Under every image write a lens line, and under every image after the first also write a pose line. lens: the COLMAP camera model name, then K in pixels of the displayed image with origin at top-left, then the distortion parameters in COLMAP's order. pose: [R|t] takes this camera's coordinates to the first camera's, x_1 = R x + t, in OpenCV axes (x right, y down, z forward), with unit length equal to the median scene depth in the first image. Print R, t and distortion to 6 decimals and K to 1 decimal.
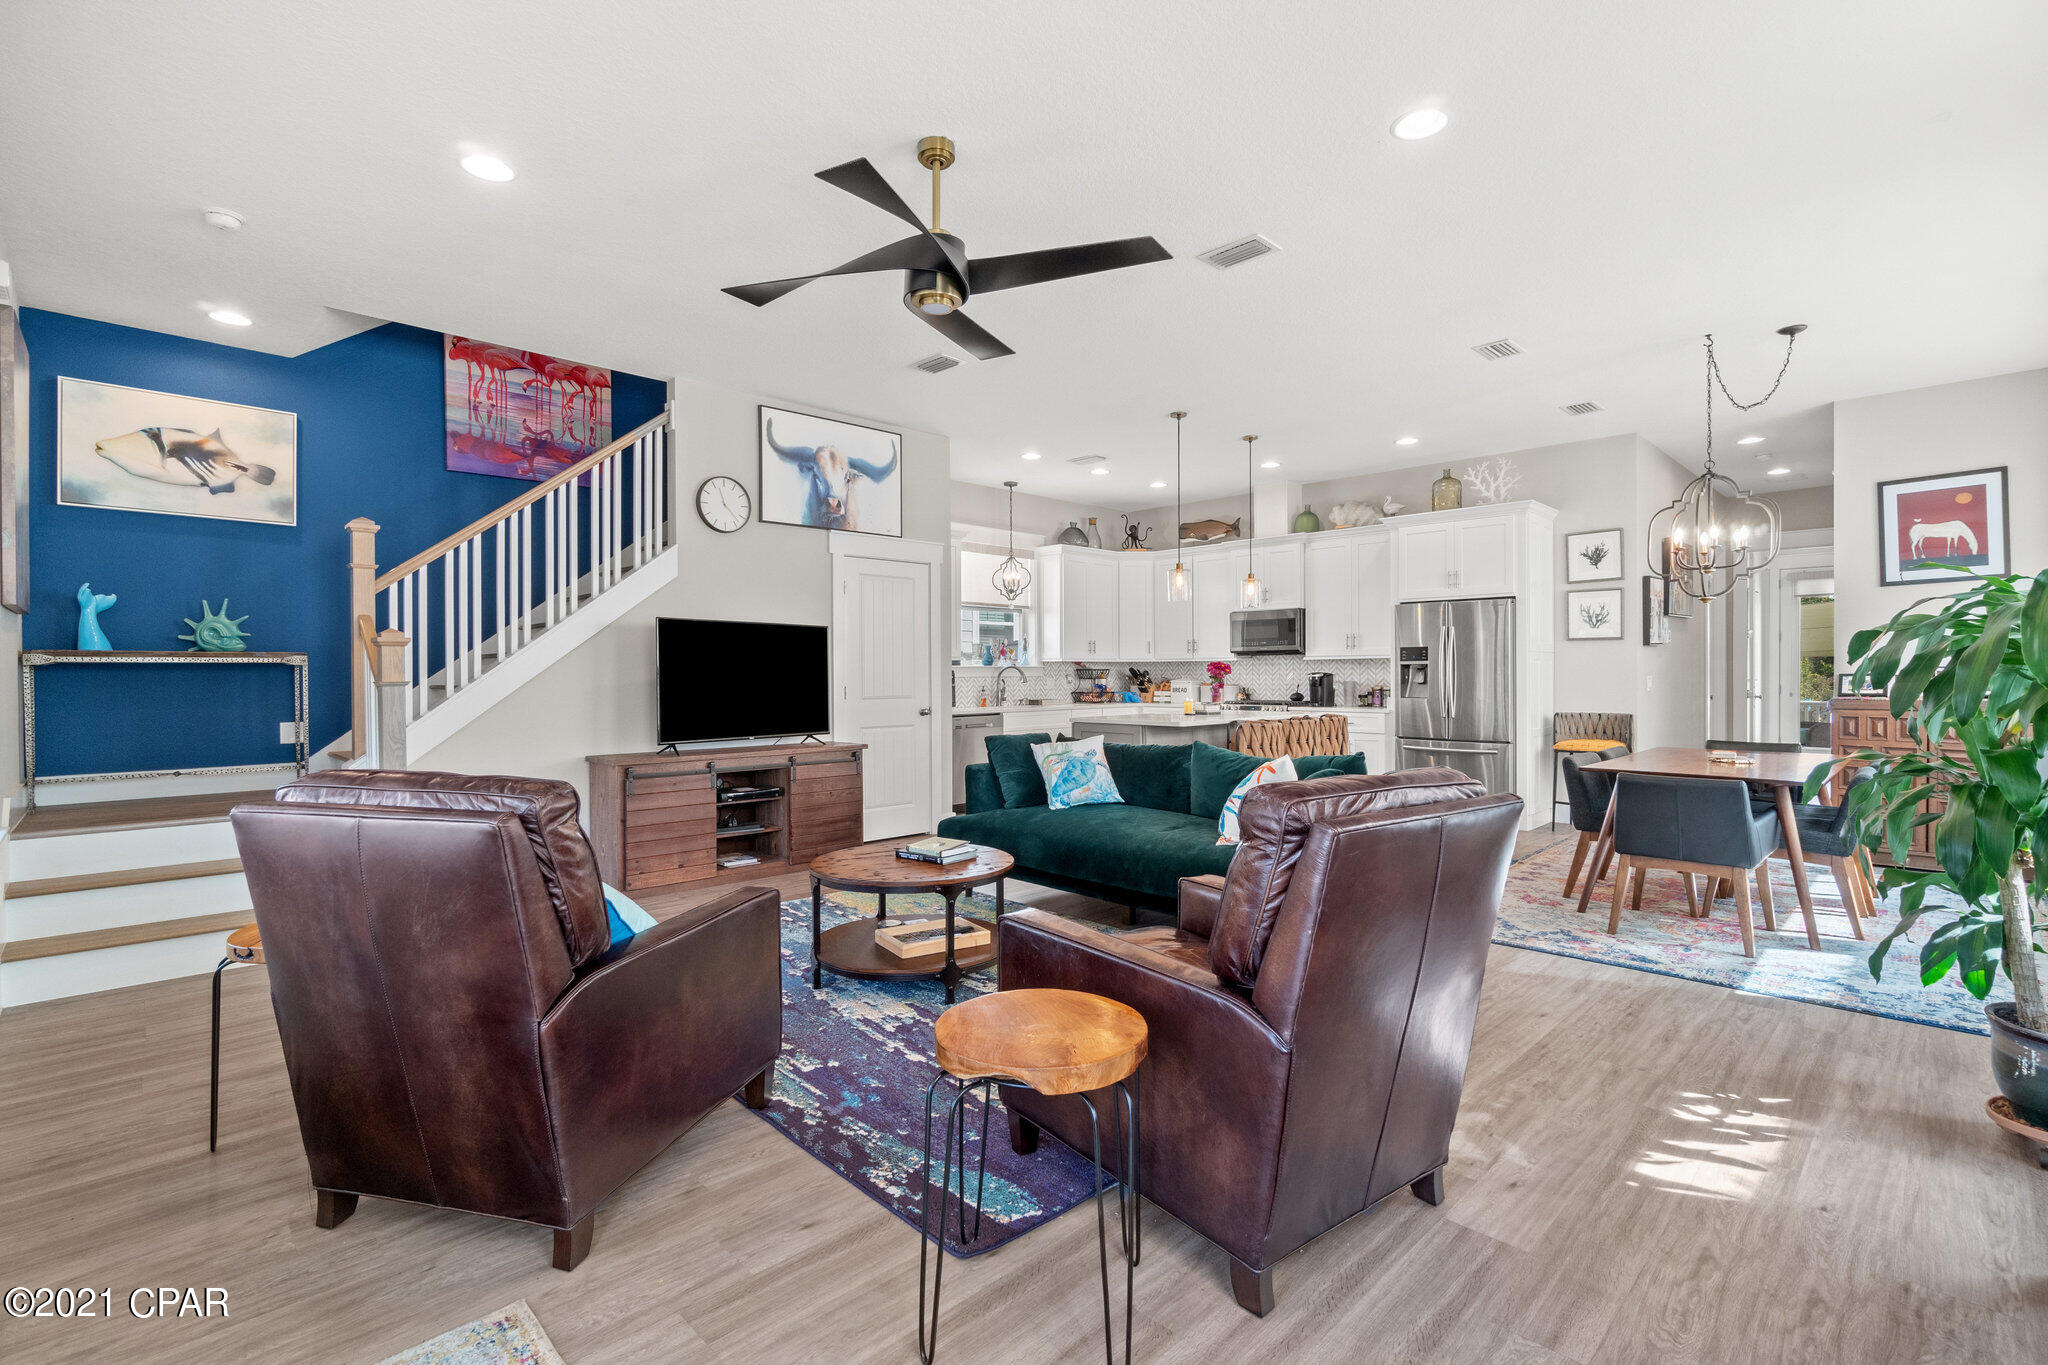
lens RADIAL K [[937.0, 0, 1029.3], [0, 937.0, 675.4], [0, 0, 1]] dist [-0.003938, 0.000134]
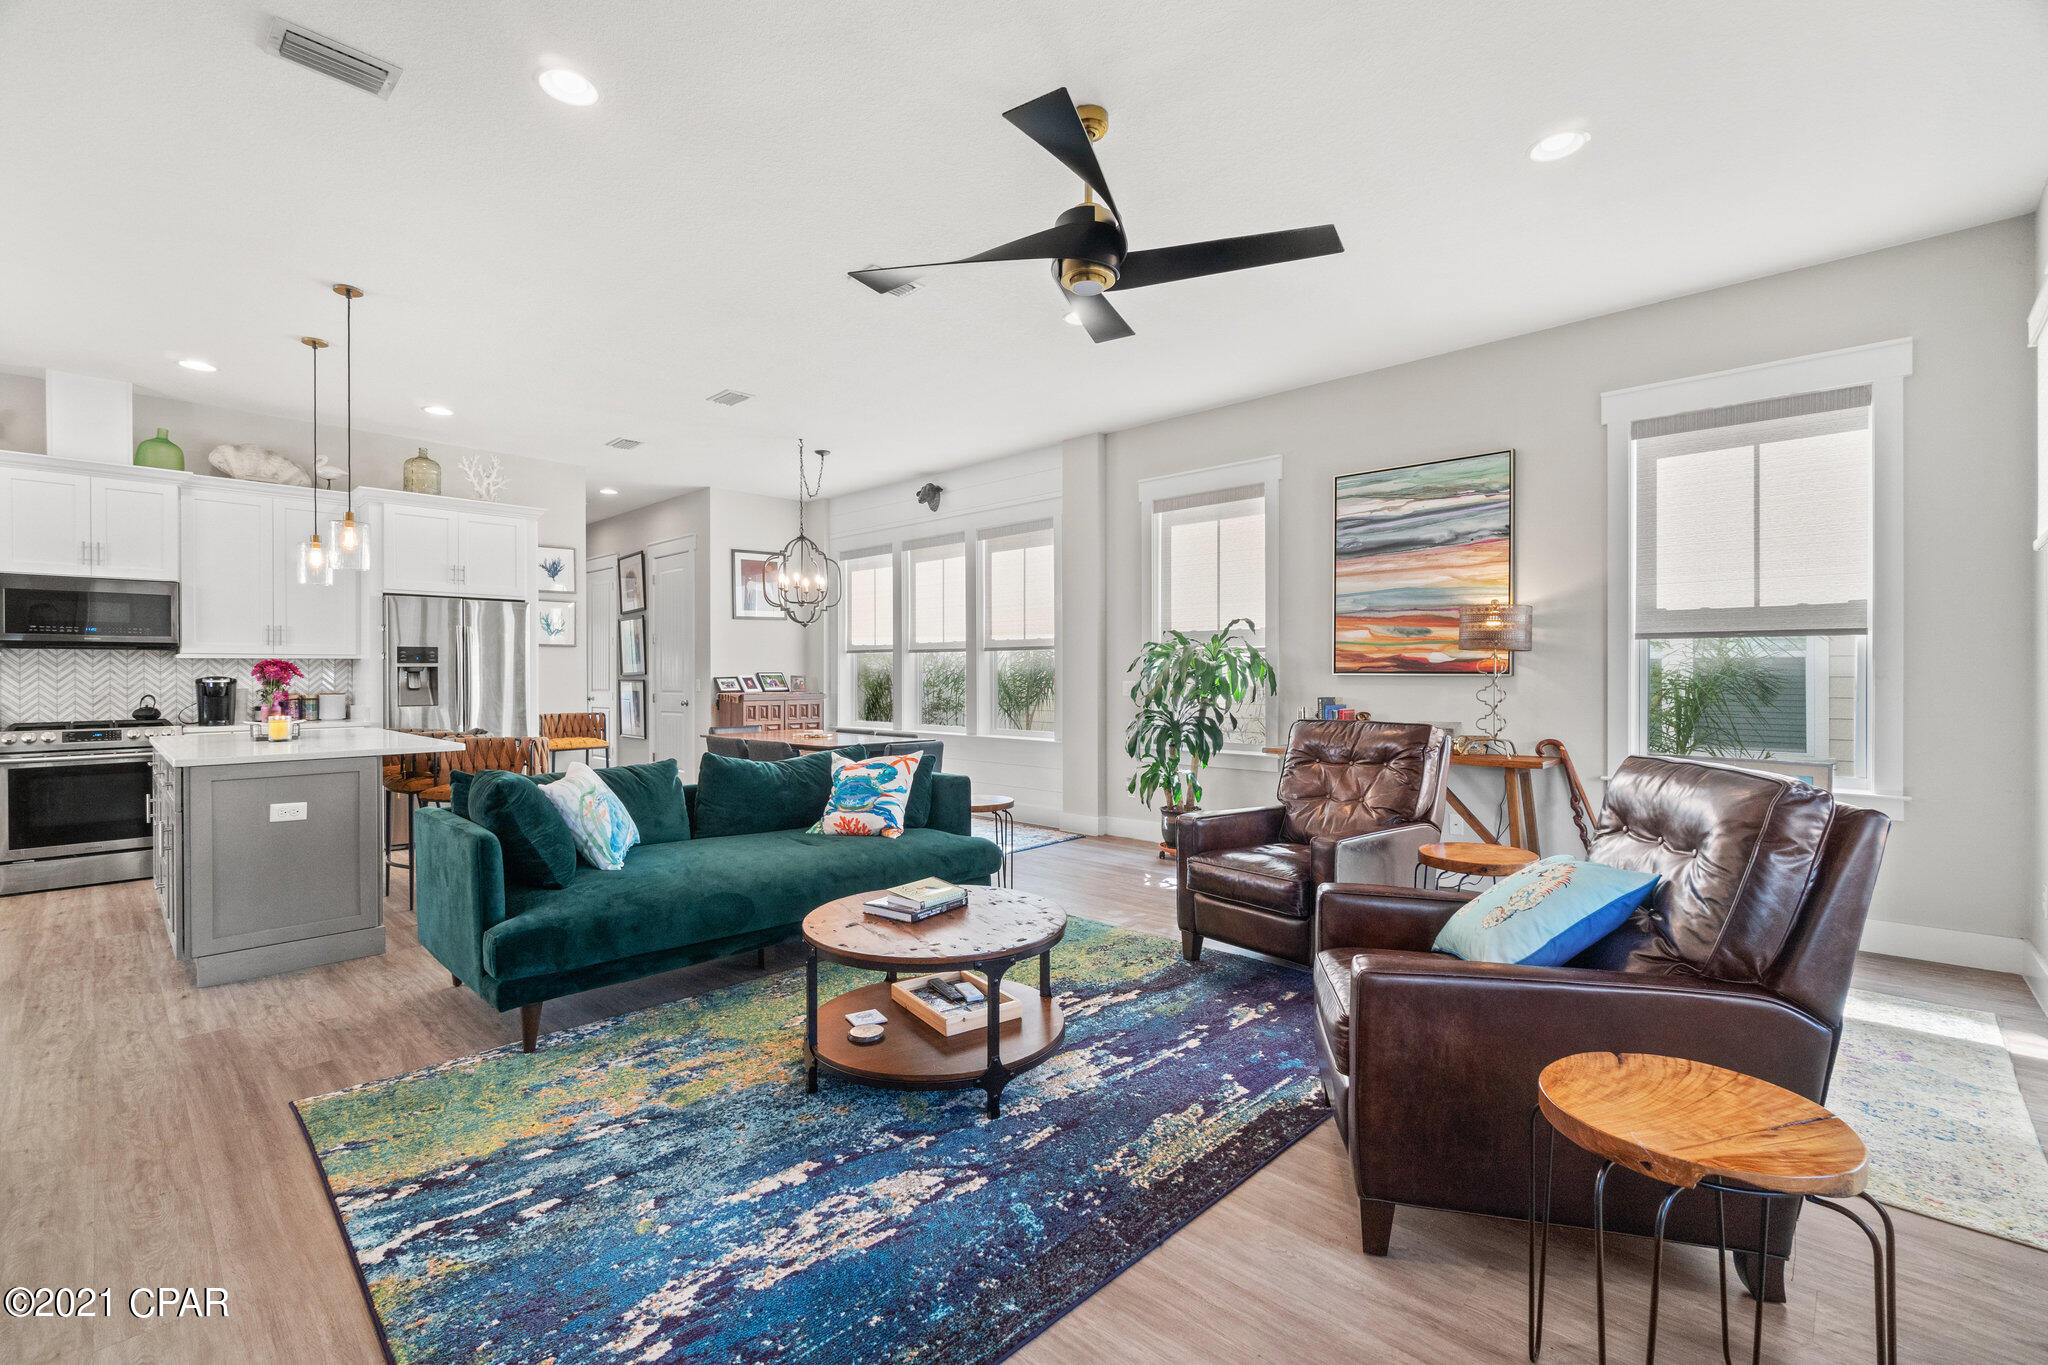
lens RADIAL K [[883.3, 0, 1027.4], [0, 883.3, 684.2], [0, 0, 1]] dist [-0.004558, 0.001490]
pose [[-0.032075, -0.008335, 0.999451, -0.493362], [0.004921, 0.999952, 0.008497, -0.000158], [-0.999473, 0.005191, -0.032033, 0.547622]]
